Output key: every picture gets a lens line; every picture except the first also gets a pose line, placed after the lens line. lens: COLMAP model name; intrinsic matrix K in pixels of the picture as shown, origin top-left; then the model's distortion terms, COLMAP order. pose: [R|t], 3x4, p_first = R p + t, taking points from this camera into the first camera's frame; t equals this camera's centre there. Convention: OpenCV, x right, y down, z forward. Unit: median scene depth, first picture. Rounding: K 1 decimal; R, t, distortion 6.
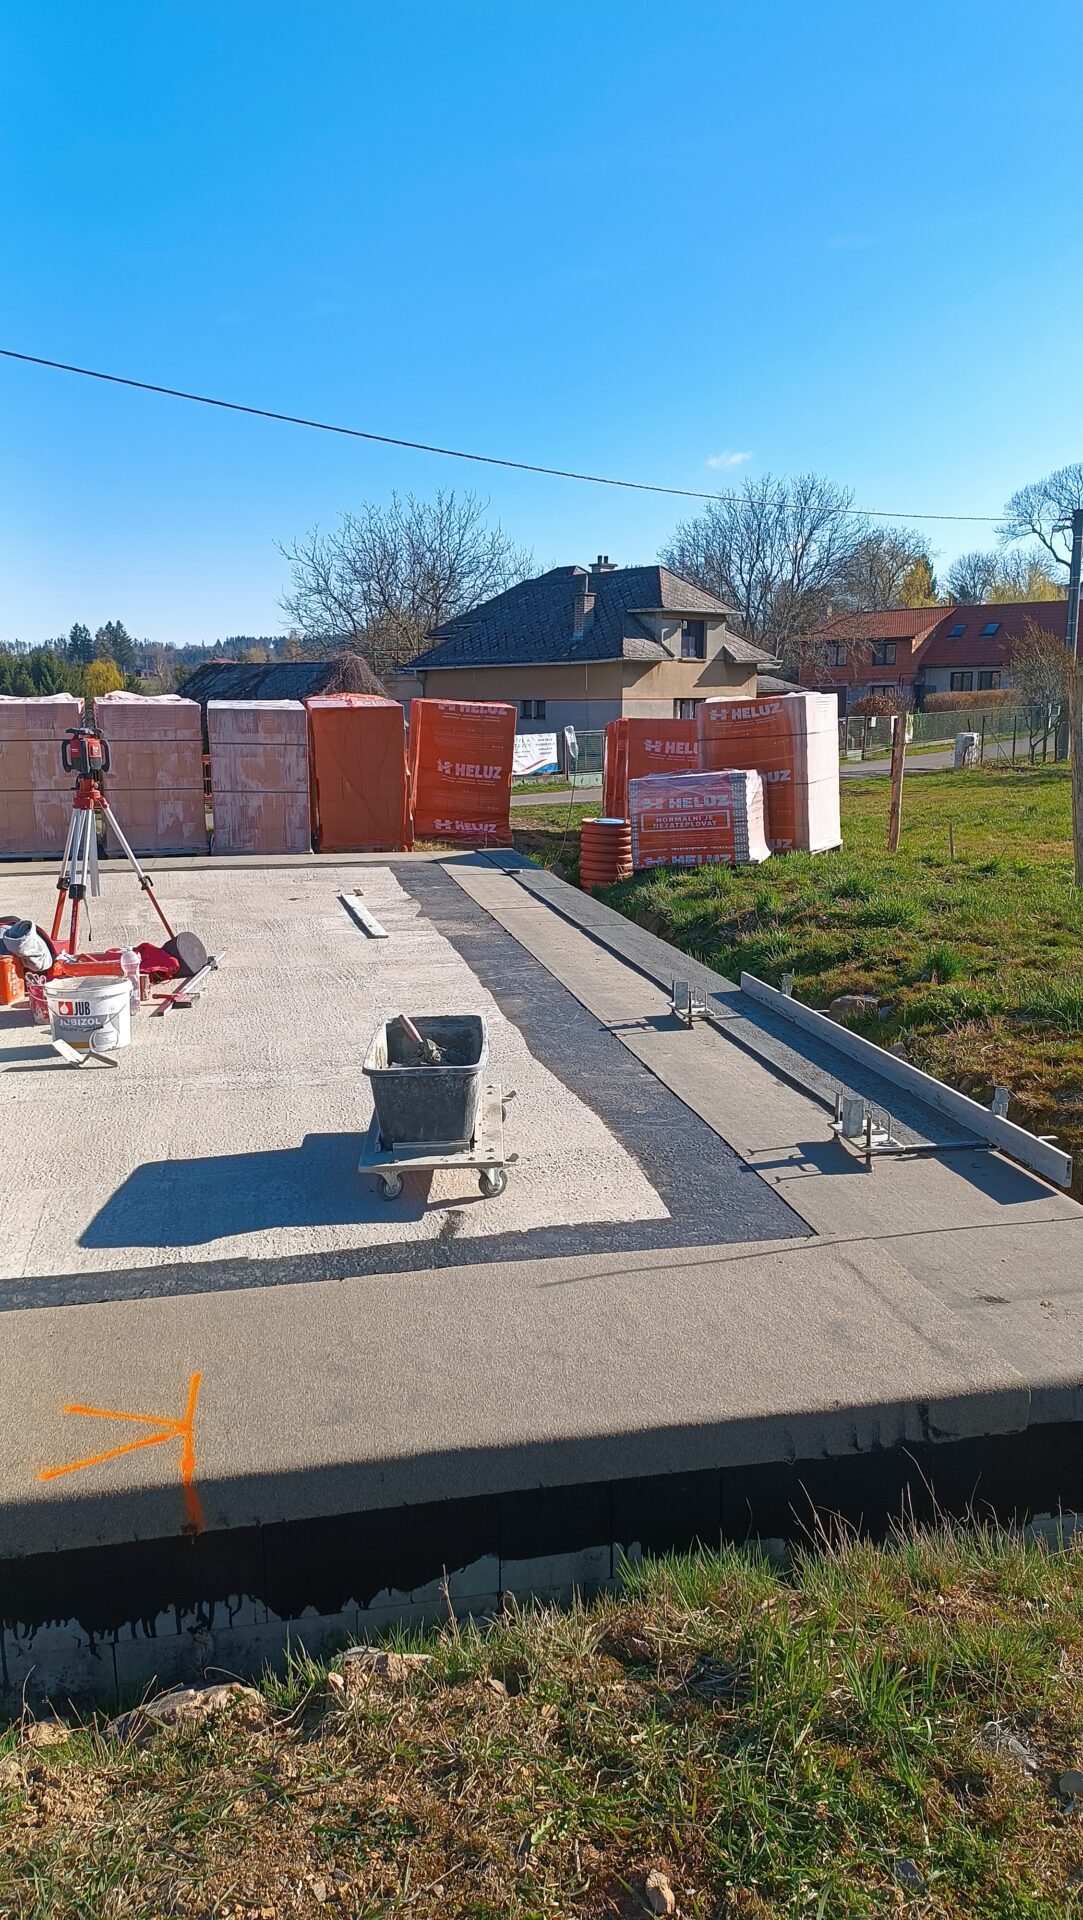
lens RADIAL K [[1349.5, 0, 541.5], [0, 1349.5, 960.0], [0, 0, 1]] dist [0.101398, -0.162339]
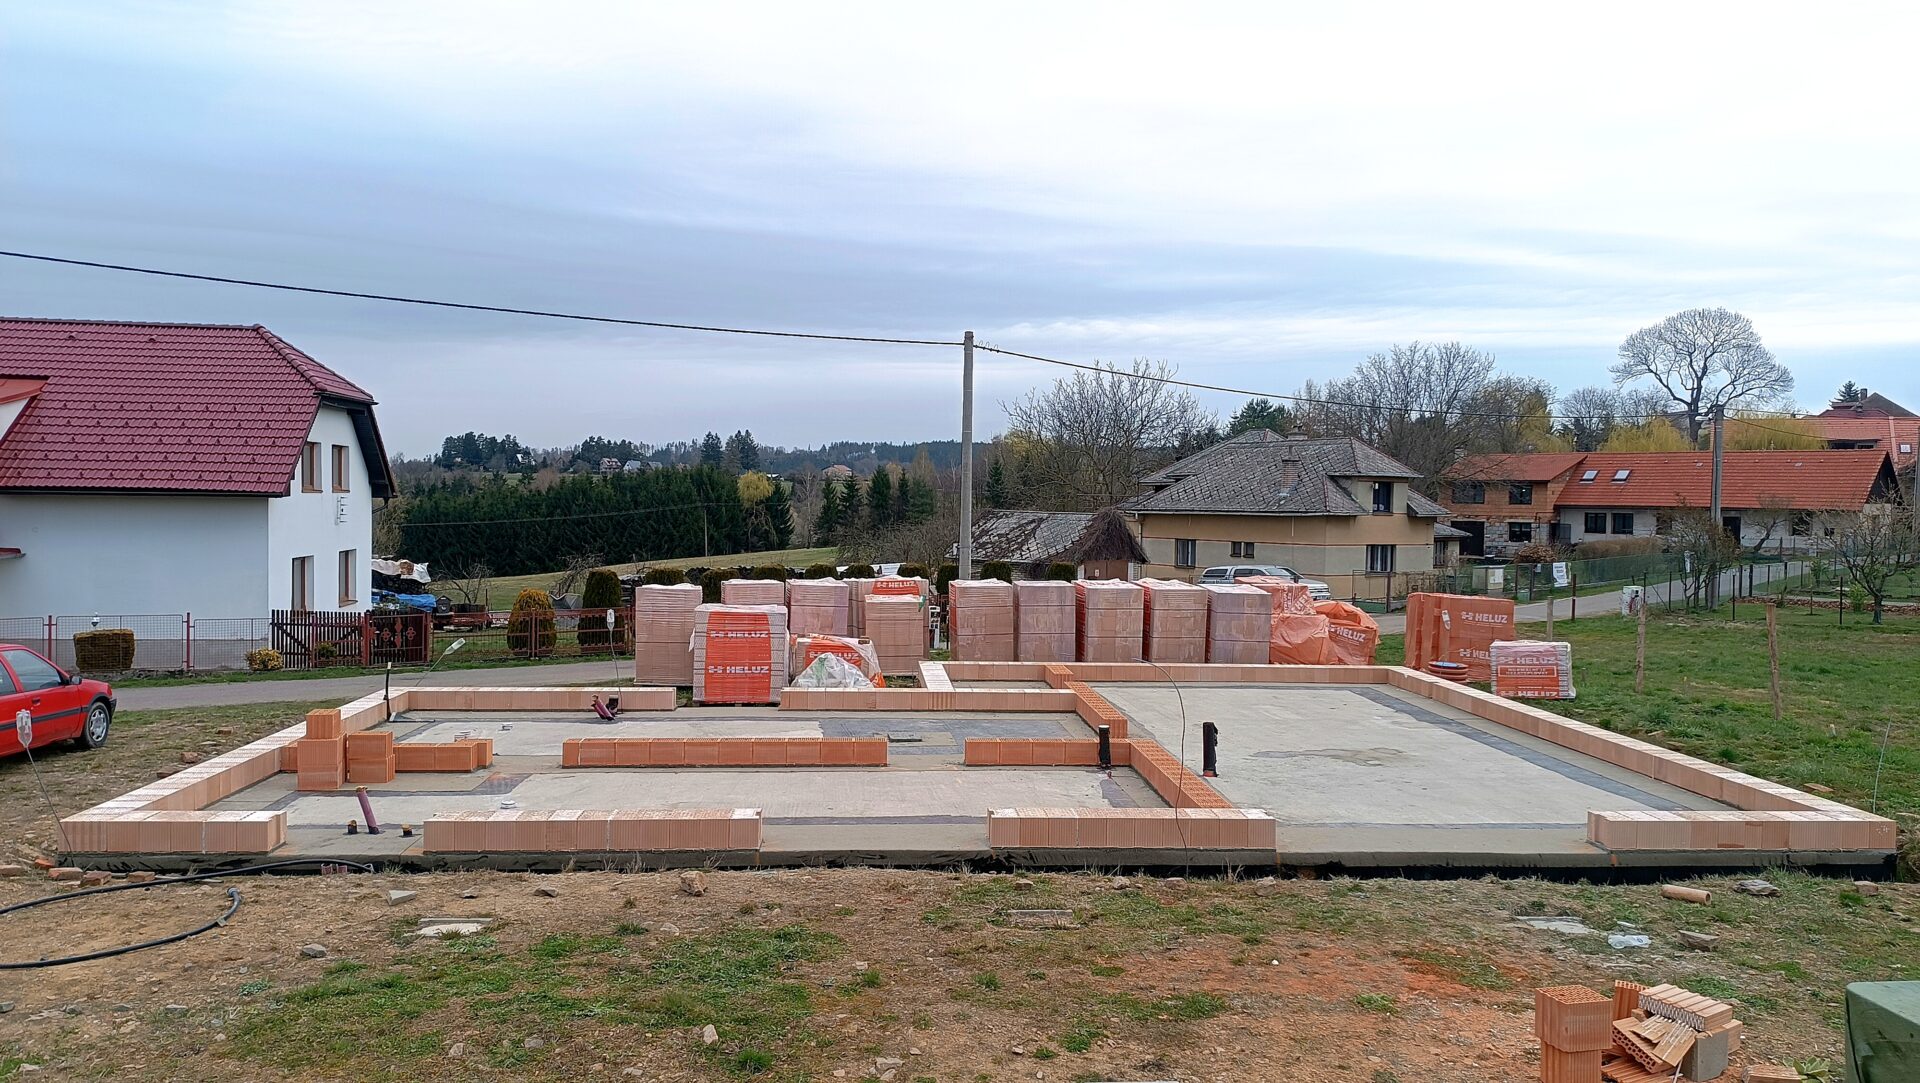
lens RADIAL K [[1359.8, 0, 960.0], [0, 1359.8, 541.5], [0, 0, 1]] dist [0.112799, -0.168505]
pose [[0.992855, 0.025167, -0.116642, -0.070316], [-0.043479, 0.986607, -0.157216, 0.006898], [0.111123, 0.161164, 0.980652, -0.140252]]
